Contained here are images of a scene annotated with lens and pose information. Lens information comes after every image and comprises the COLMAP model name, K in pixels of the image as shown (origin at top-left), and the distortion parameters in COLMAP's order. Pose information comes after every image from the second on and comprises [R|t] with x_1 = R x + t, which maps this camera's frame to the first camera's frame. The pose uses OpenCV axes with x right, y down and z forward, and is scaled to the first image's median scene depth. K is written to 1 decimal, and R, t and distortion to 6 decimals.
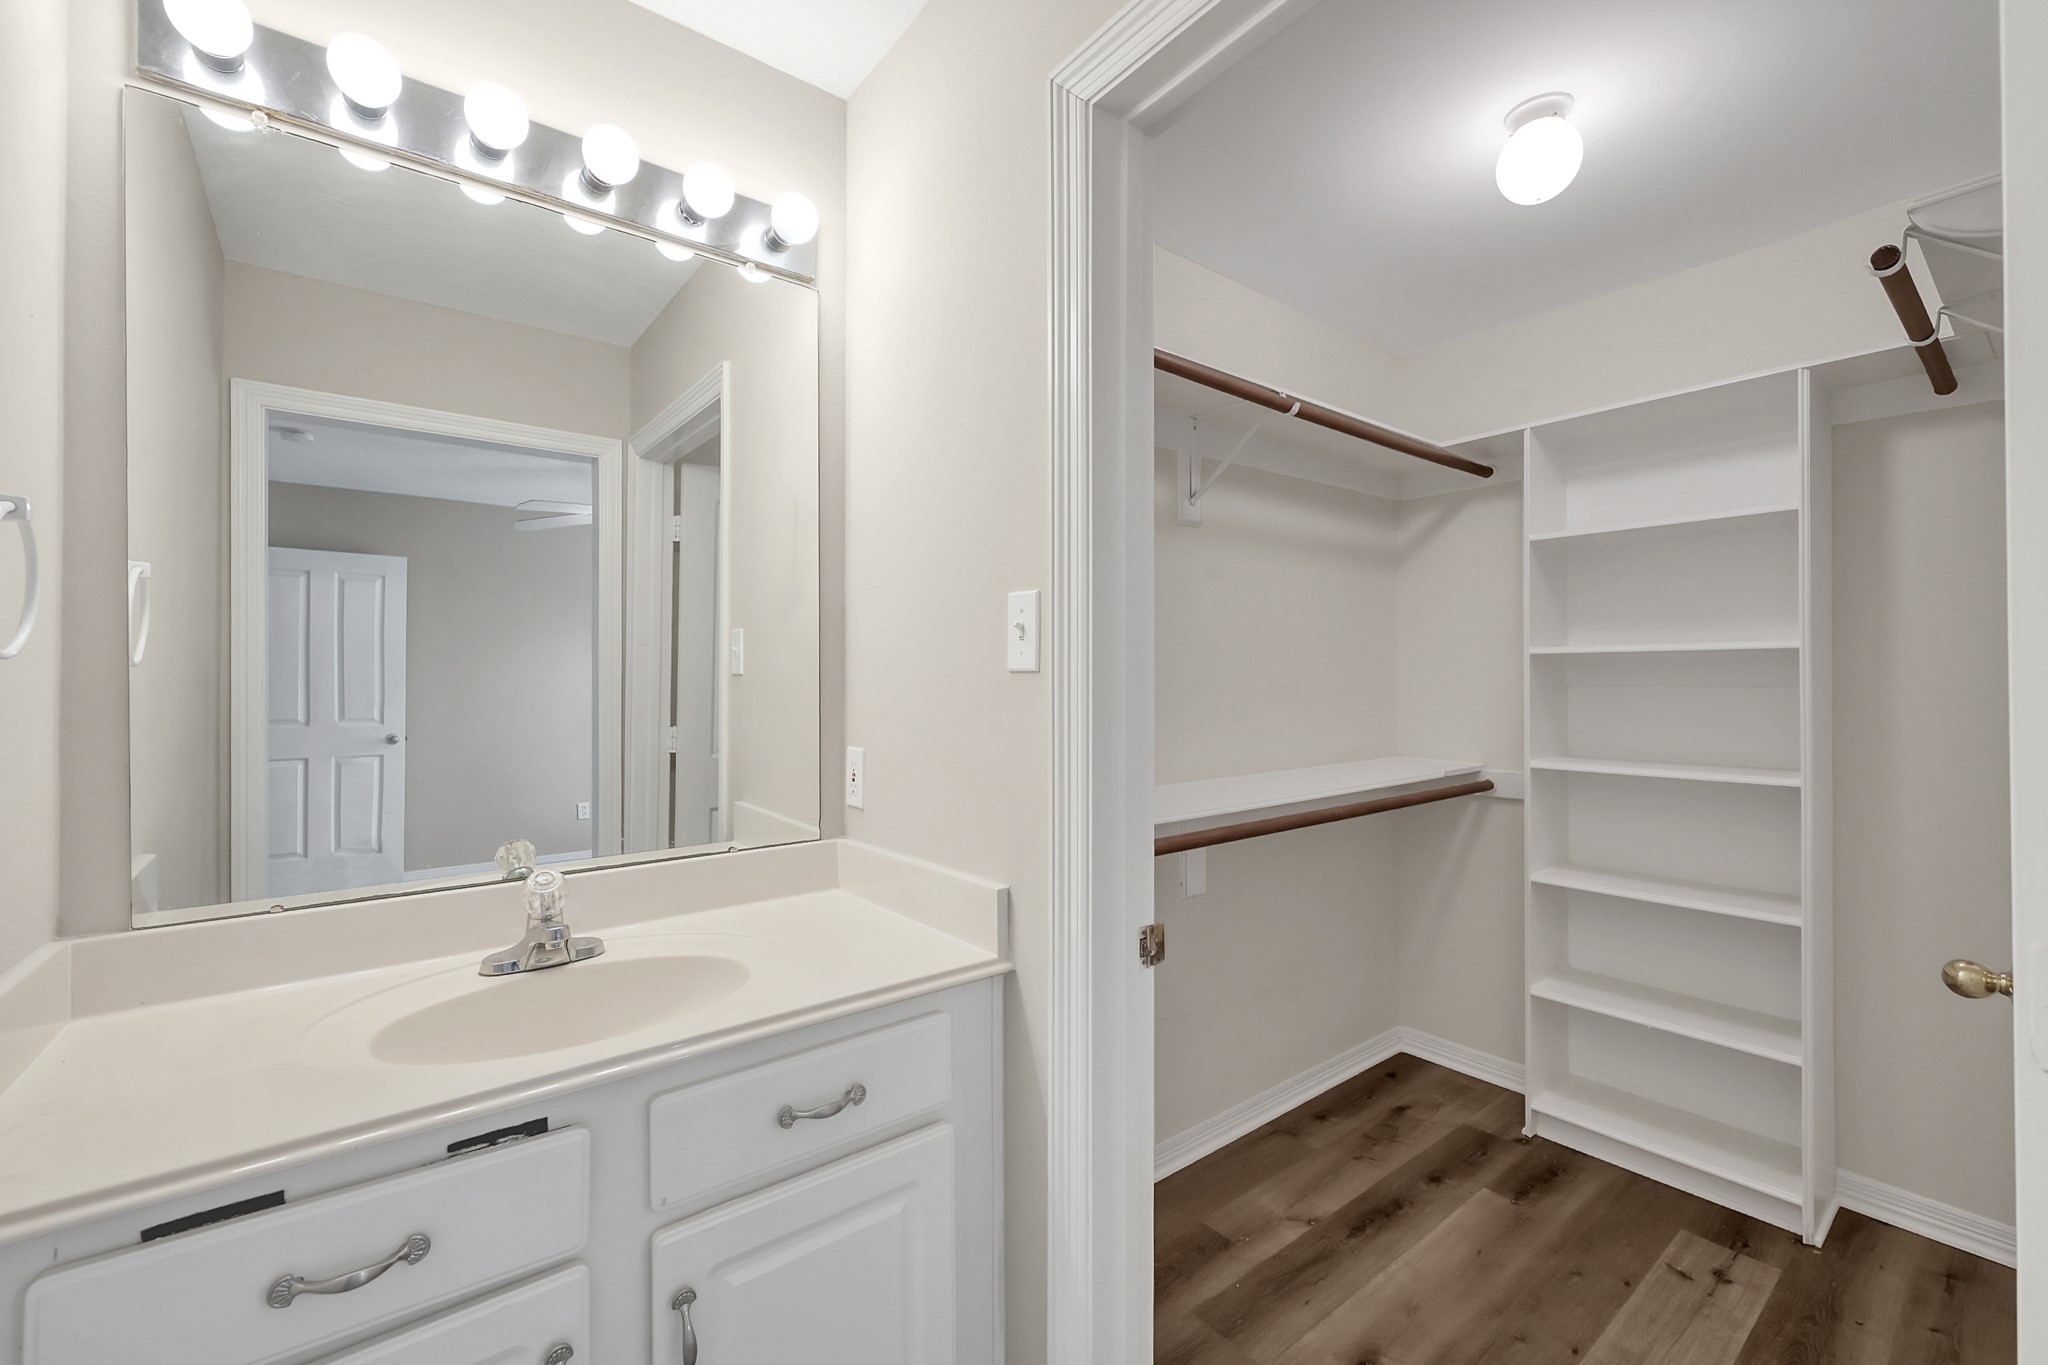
lens RADIAL K [[854.4, 0, 1015.6], [0, 854.4, 689.8], [0, 0, 1]] dist [0.000730, -0.000040]
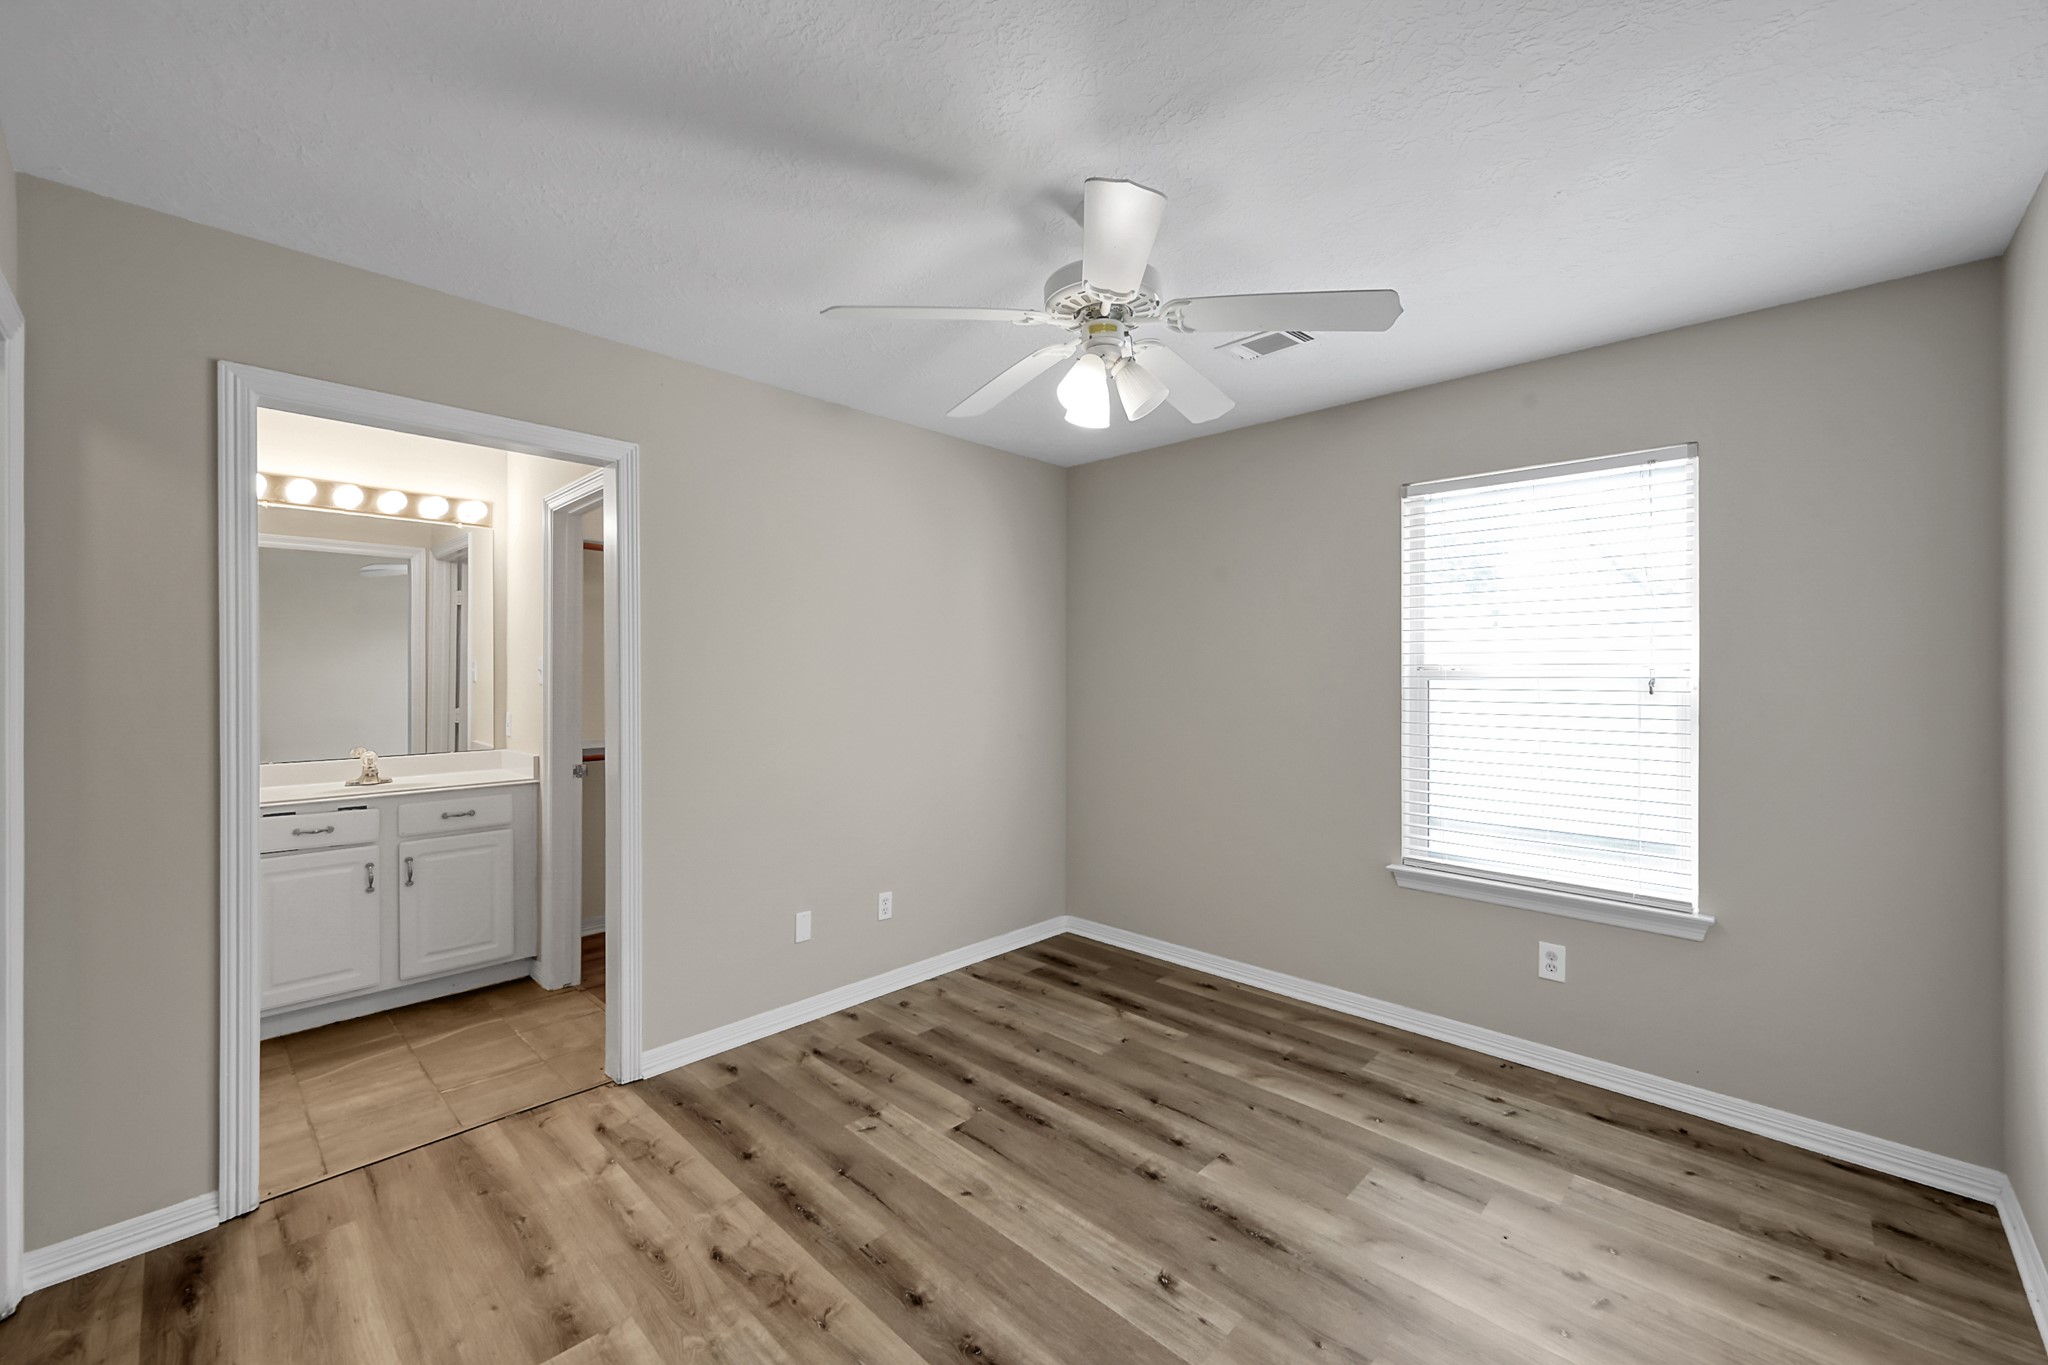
lens RADIAL K [[809.8, 0, 1021.7], [0, 809.8, 677.5], [0, 0, 1]] dist [0.002820, -0.000101]
pose [[0.988935, -0.000893, 0.148350, 1.393734], [0.000256, 0.999991, 0.004313, -0.067223], [-0.148352, -0.004228, 0.988926, -2.322221]]
